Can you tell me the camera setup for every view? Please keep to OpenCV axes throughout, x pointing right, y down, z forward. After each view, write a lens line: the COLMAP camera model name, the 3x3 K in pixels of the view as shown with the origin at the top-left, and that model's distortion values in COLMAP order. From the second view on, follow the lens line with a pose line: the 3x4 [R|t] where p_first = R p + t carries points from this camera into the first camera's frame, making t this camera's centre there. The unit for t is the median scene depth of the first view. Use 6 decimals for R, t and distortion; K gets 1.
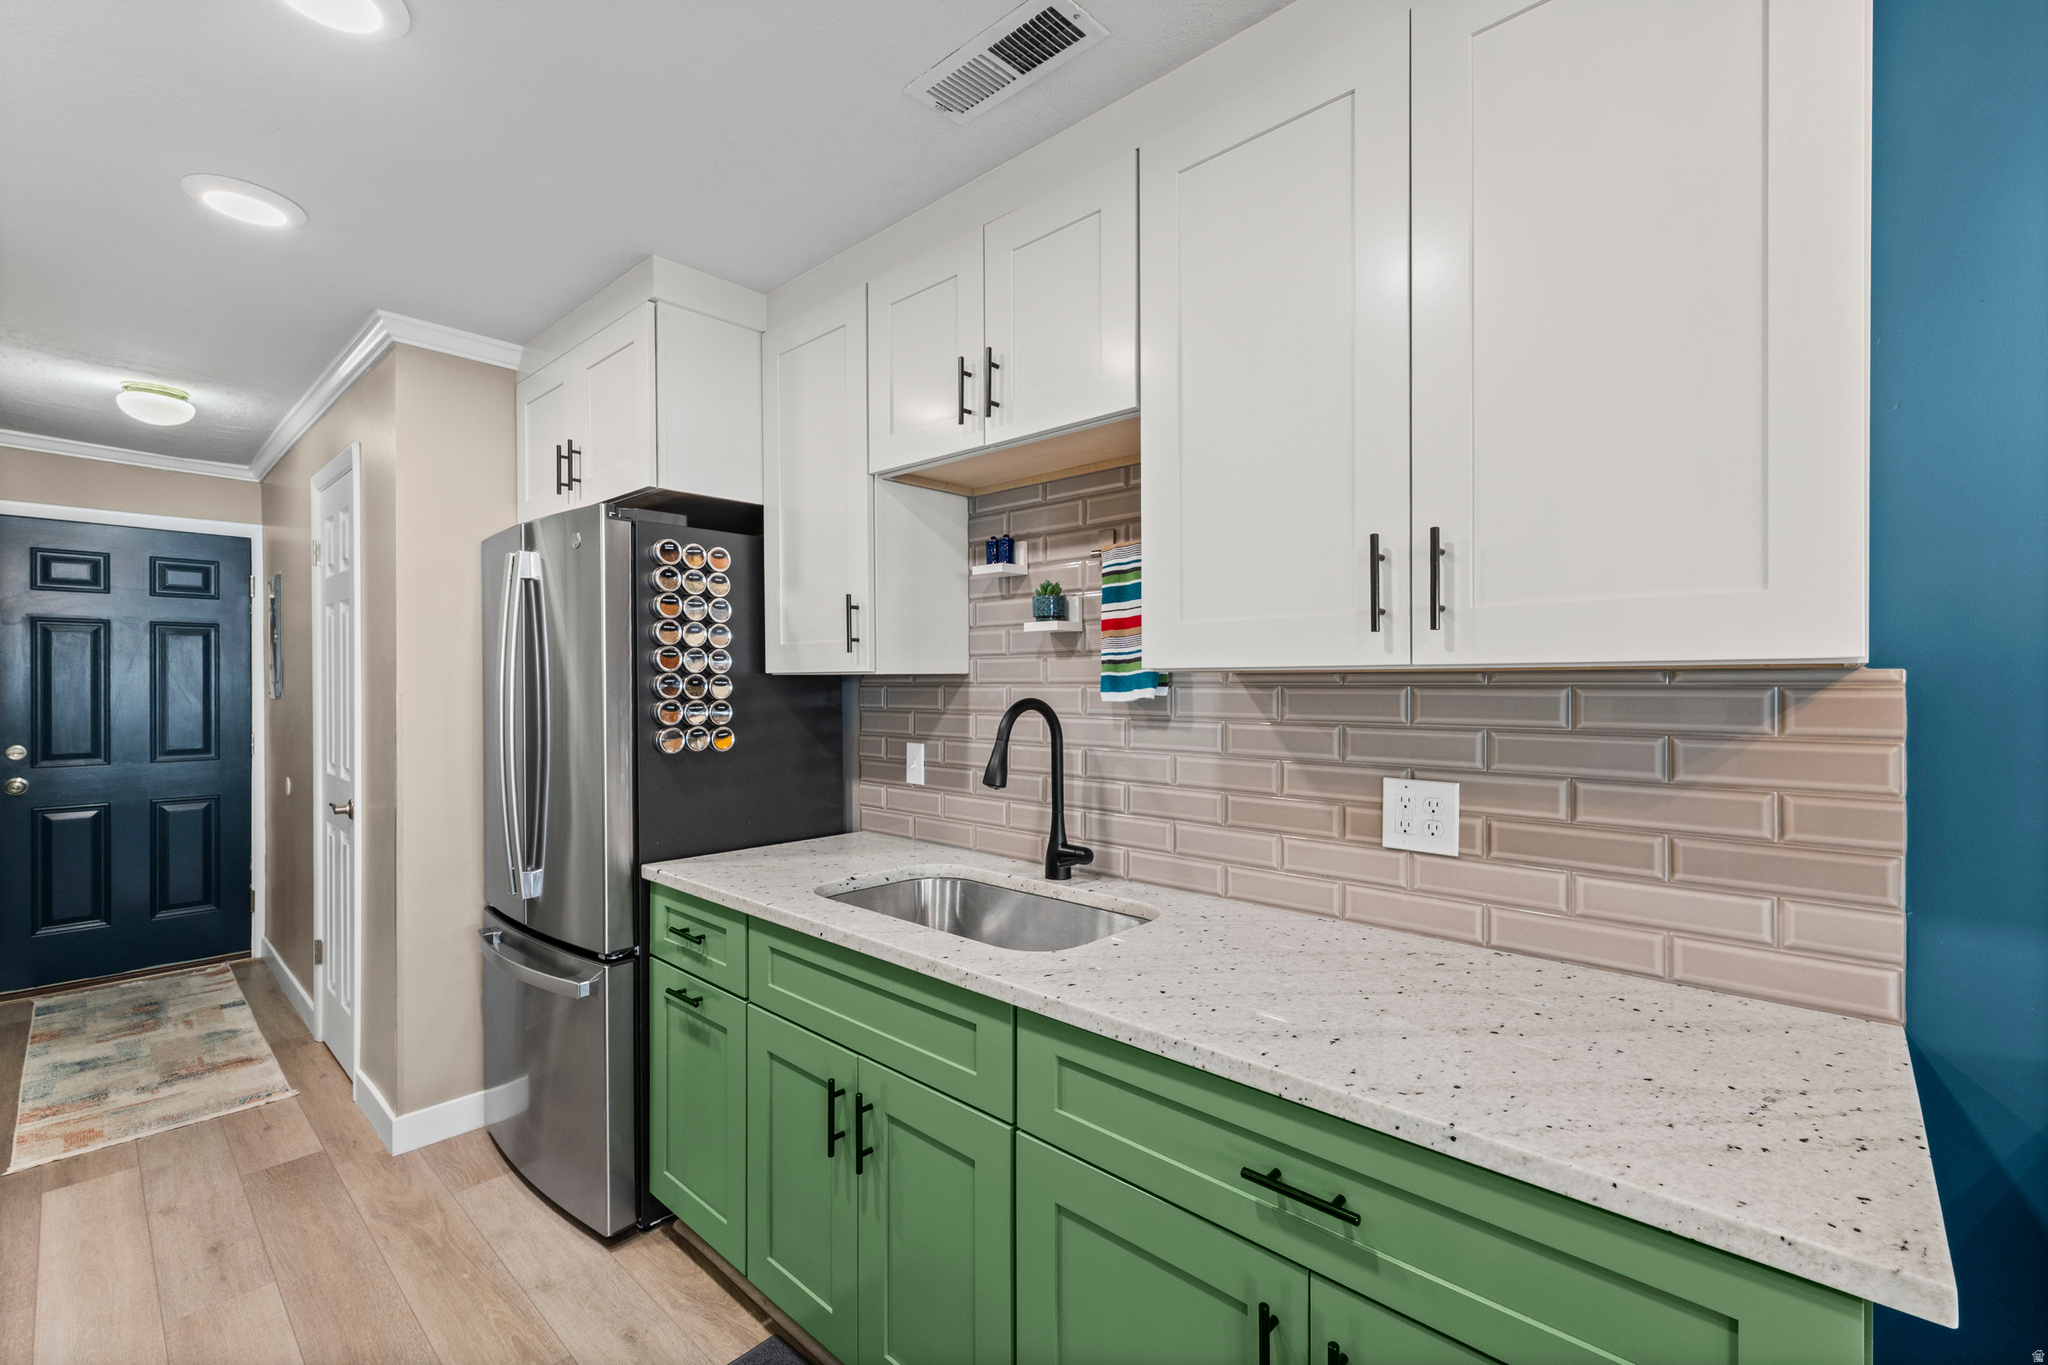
lens RADIAL K [[868.4, 0, 1034.1], [0, 868.4, 679.8], [0, 0, 1]] dist [0.001402, -0.002882]
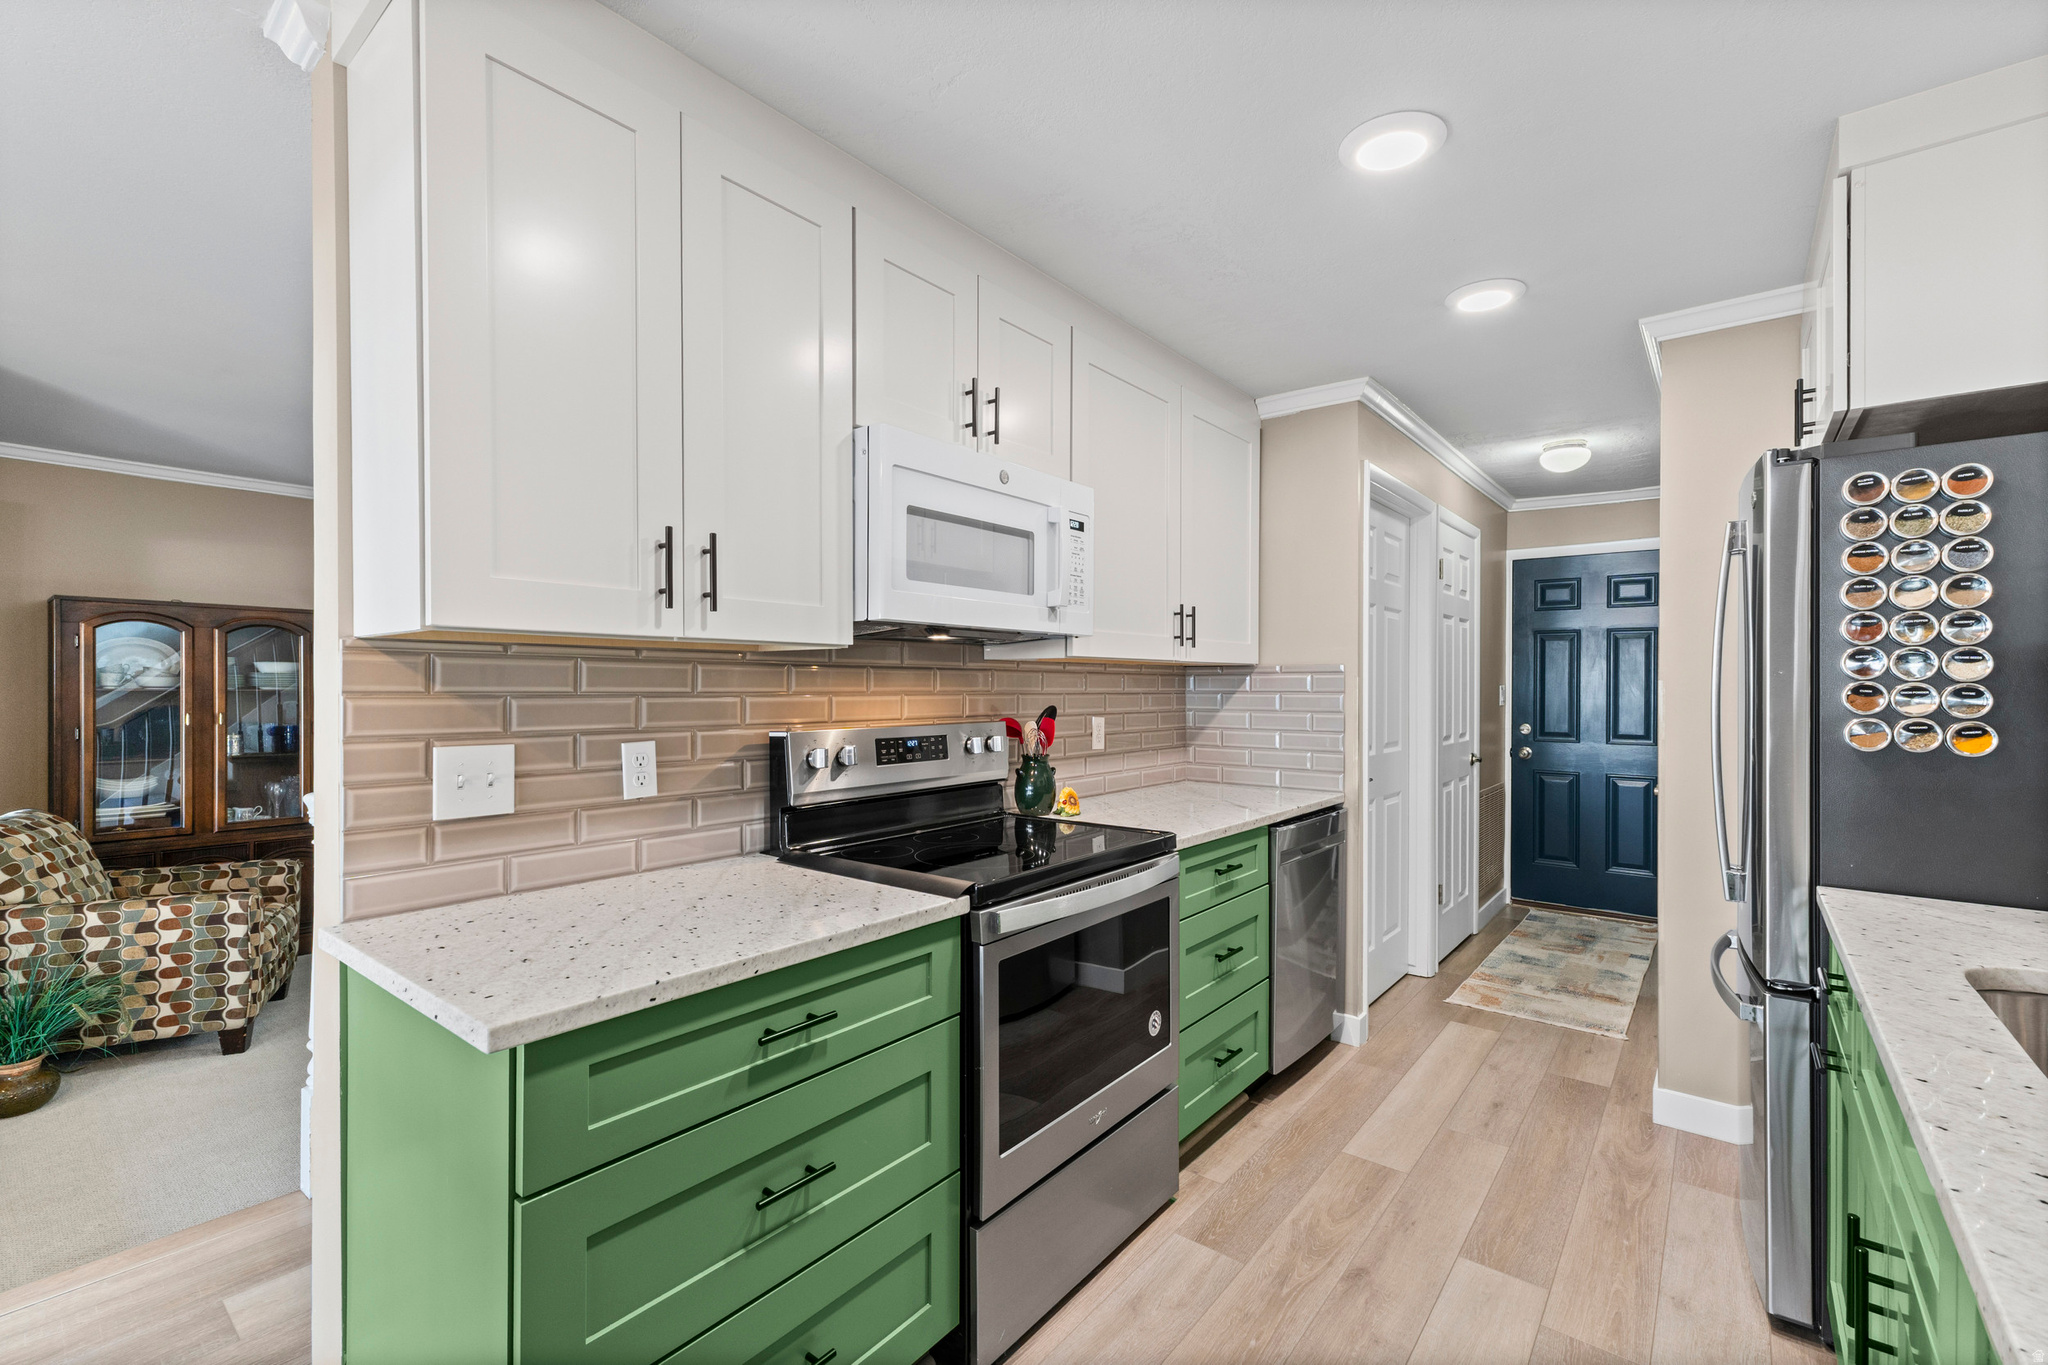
lens RADIAL K [[868.4, 0, 1030.6], [0, 868.4, 687.1], [0, 0, 1]] dist [0.001402, -0.002882]
pose [[0.047118, 0.001924, -0.998887, 0.249285], [-0.004124, 0.999990, 0.001731, 0.024064], [0.998881, 0.004038, 0.047125, 0.184579]]
